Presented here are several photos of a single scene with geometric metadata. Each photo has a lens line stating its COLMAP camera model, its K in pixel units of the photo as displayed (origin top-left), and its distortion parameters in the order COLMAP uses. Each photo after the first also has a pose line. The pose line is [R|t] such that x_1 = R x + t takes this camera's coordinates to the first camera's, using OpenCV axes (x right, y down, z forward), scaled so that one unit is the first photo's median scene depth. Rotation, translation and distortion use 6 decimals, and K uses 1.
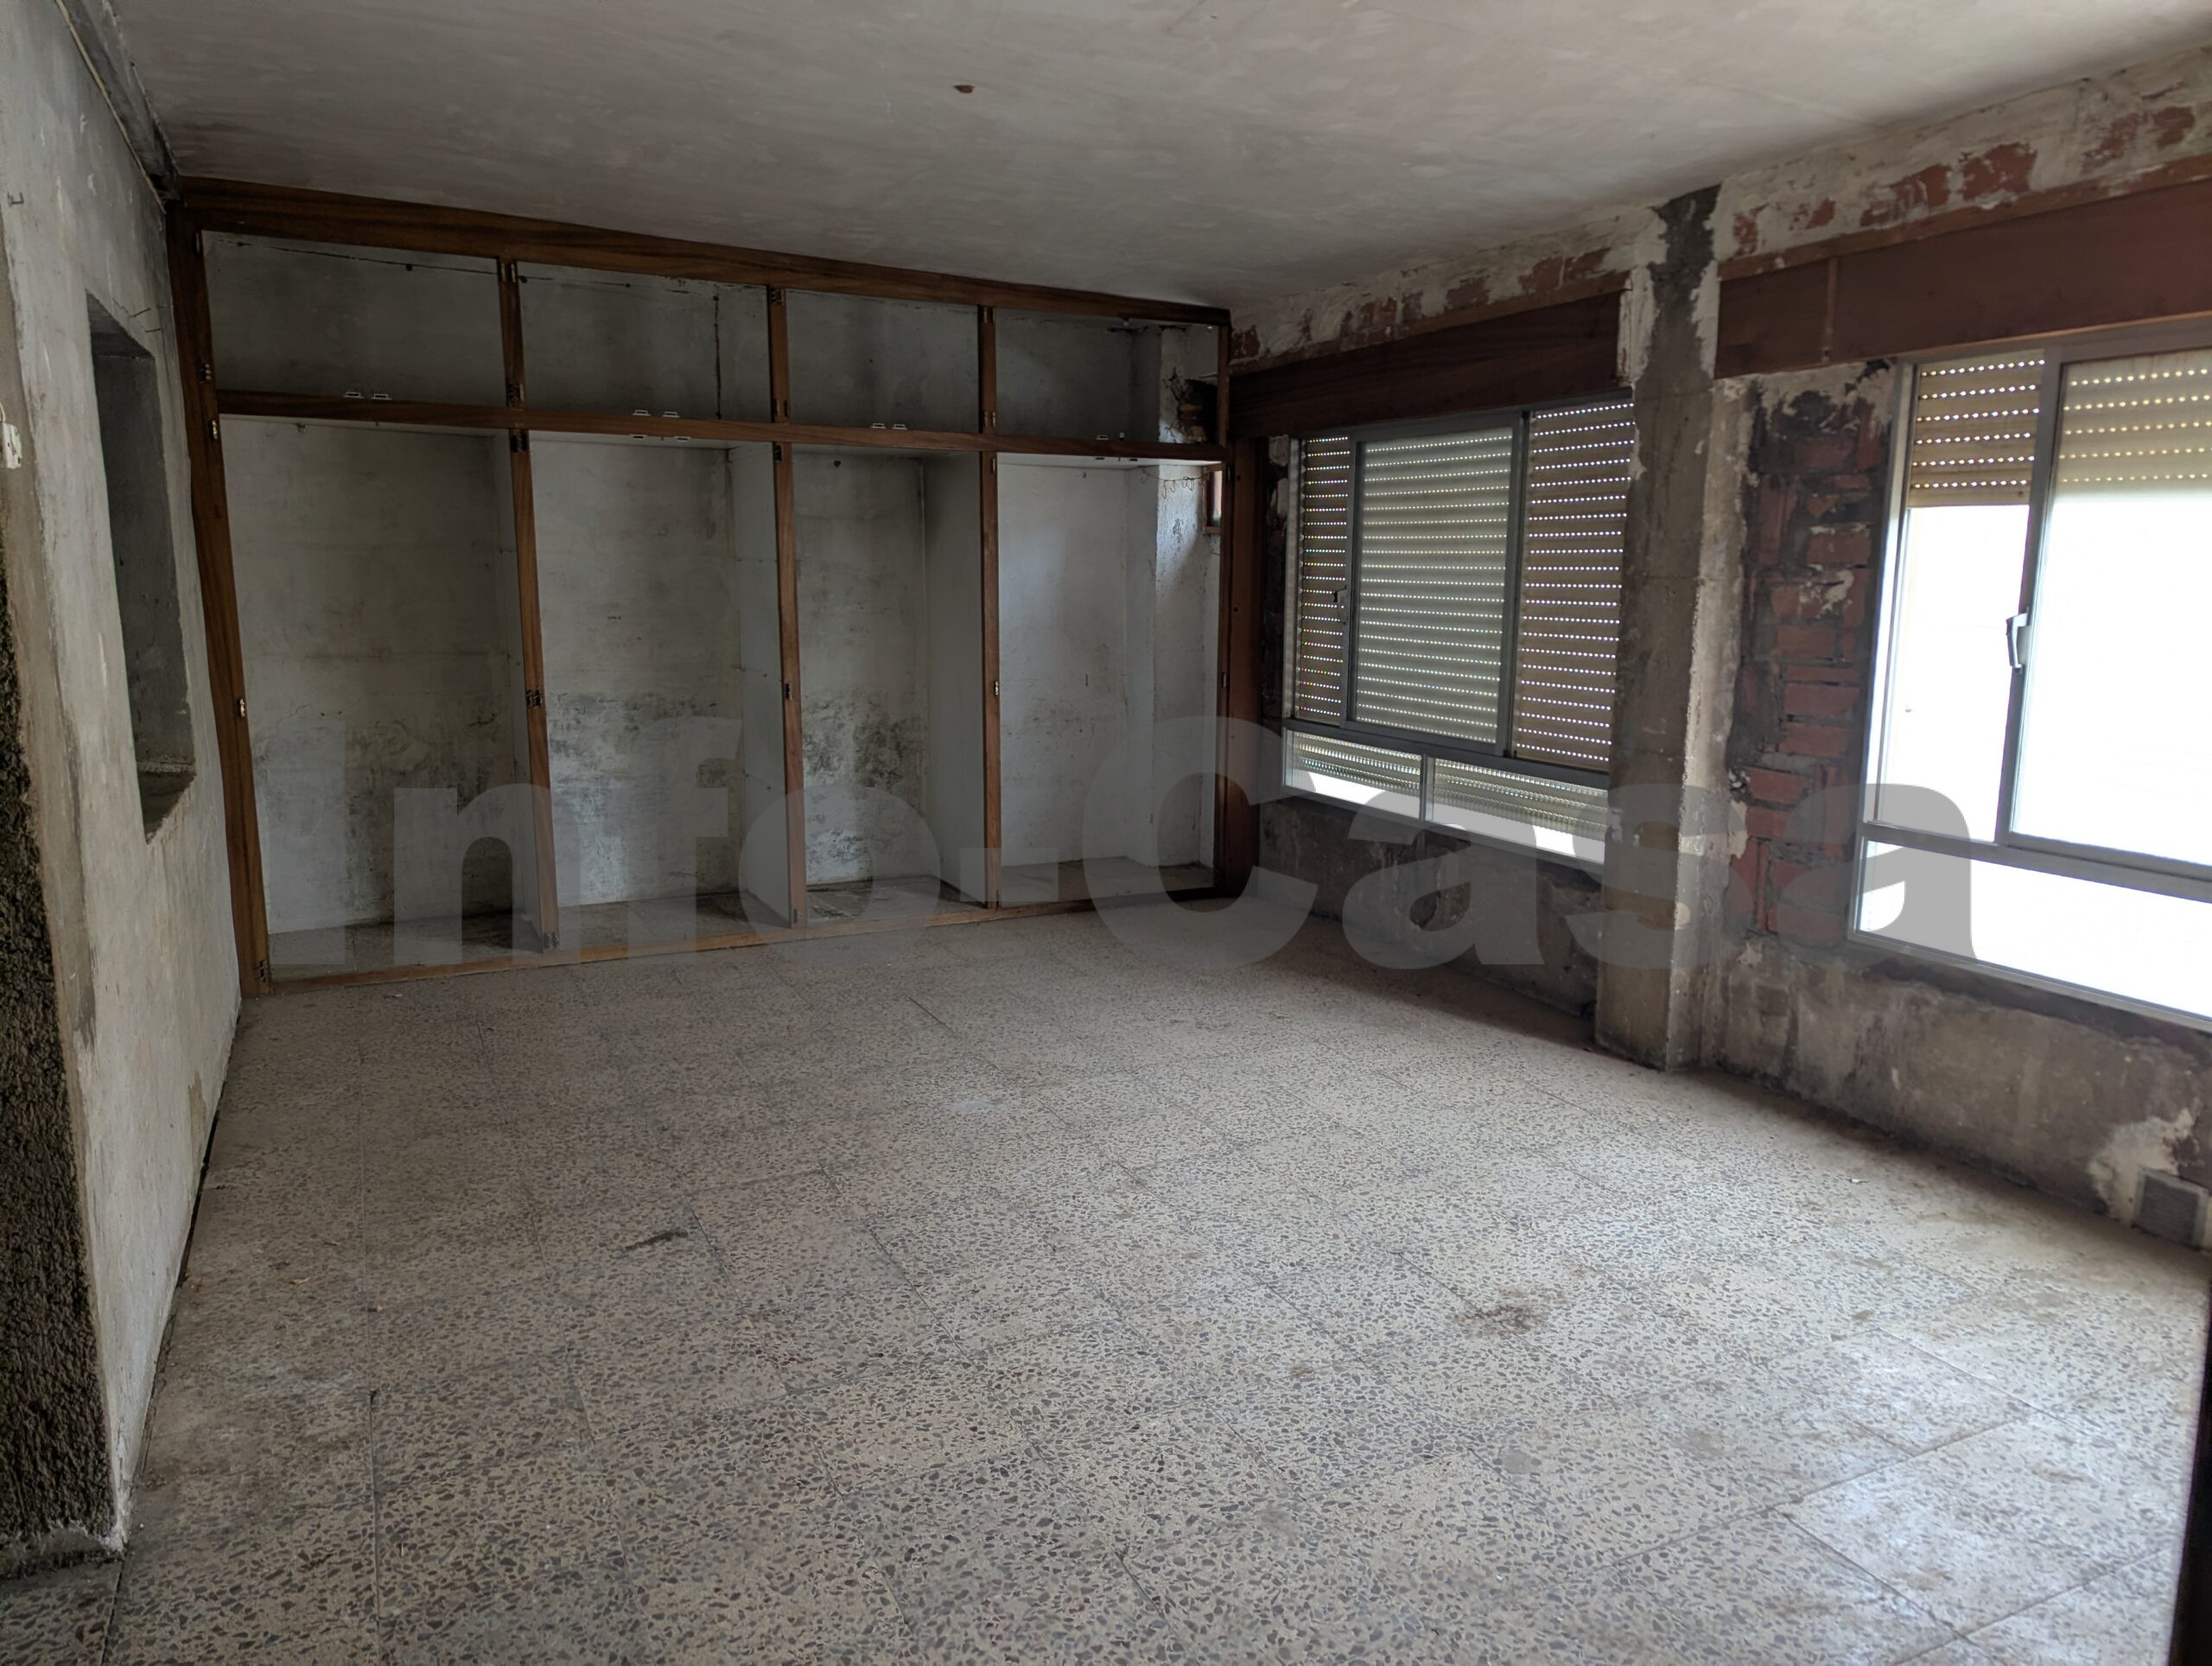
lens RADIAL K [[1550.3, 0, 1116.2], [0, 1550.3, 833.7], [0, 0, 1]] dist [0.053941, -0.038965]
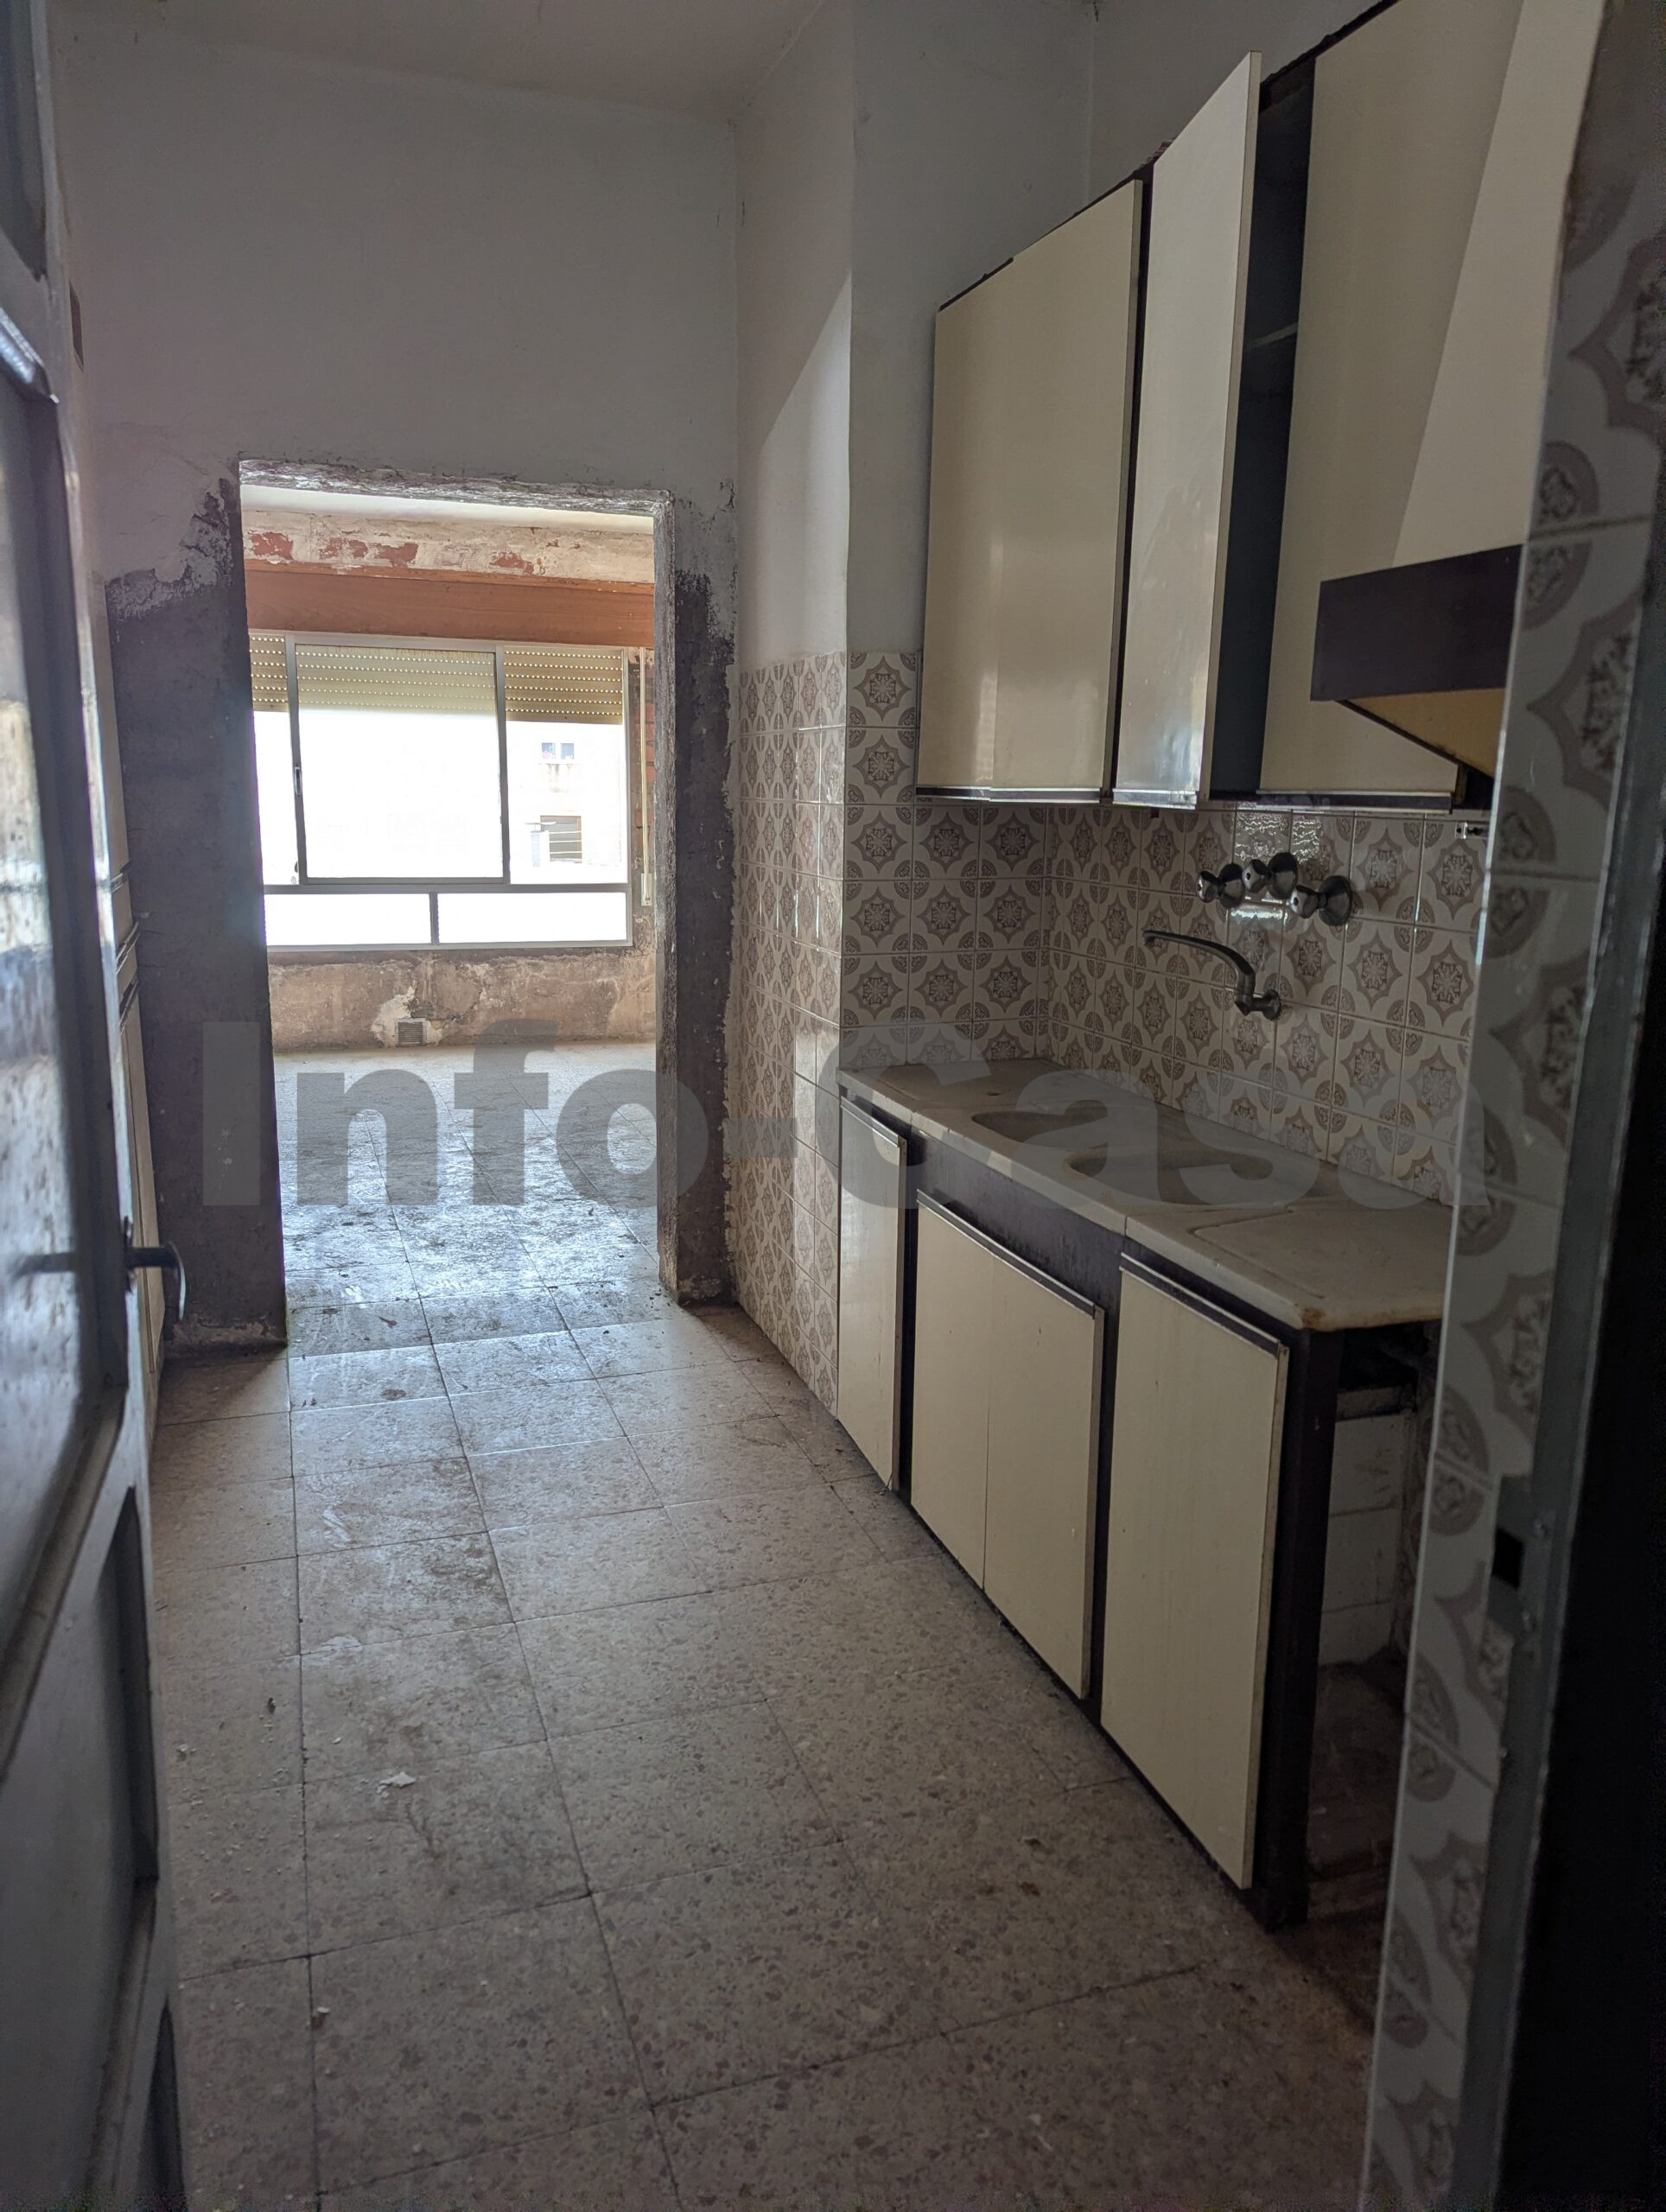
lens RADIAL K [[1550.3, 0, 816.8], [0, 1550.3, 1094.4], [0, 0, 1]] dist [0.053941, -0.038965]
pose [[0.137294, -0.197155, 0.970711, -1.387023], [0.157574, 0.971859, 0.175102, 0.023383], [-0.977917, 0.128918, 0.164497, 0.071117]]
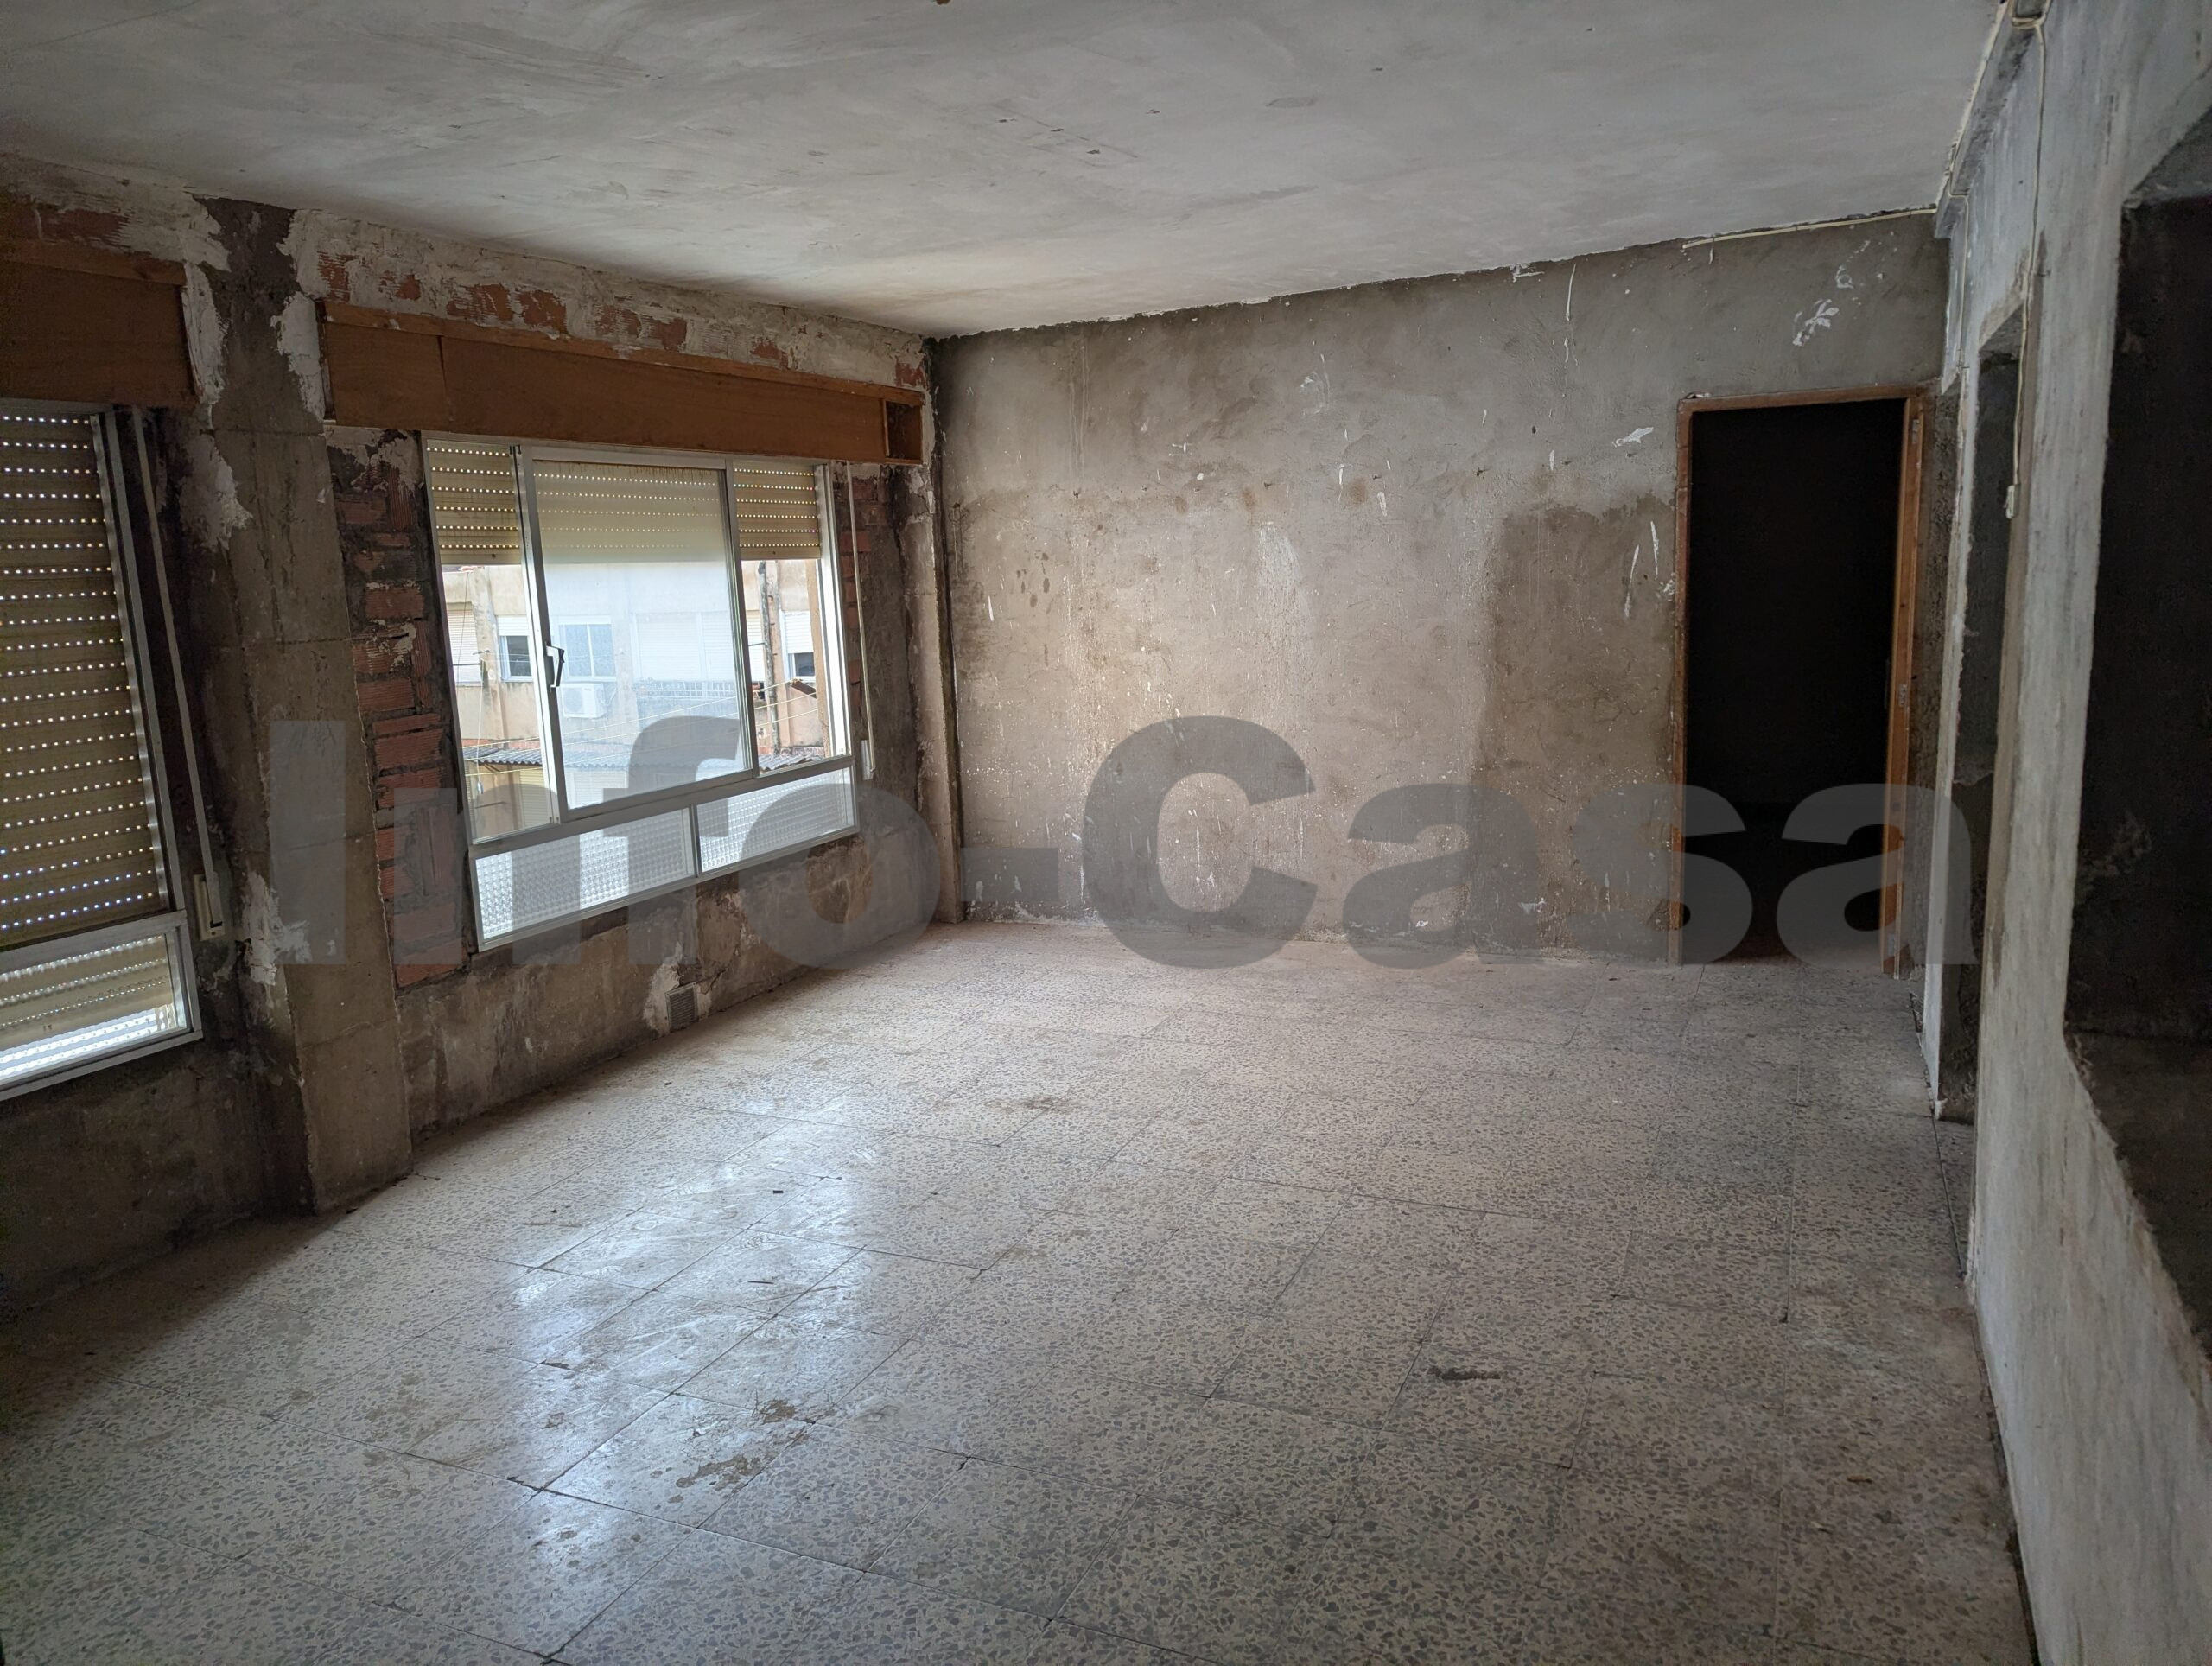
lens RADIAL K [[1550.3, 0, 1155.2], [0, 1550.3, 820.2], [0, 0, 1]] dist [0.053941, -0.038965]
pose [[-0.658556, -0.111750, 0.744188, -0.758879], [0.161664, 0.944814, 0.284939, -0.297367], [-0.734961, 0.307957, -0.604147, 1.483482]]
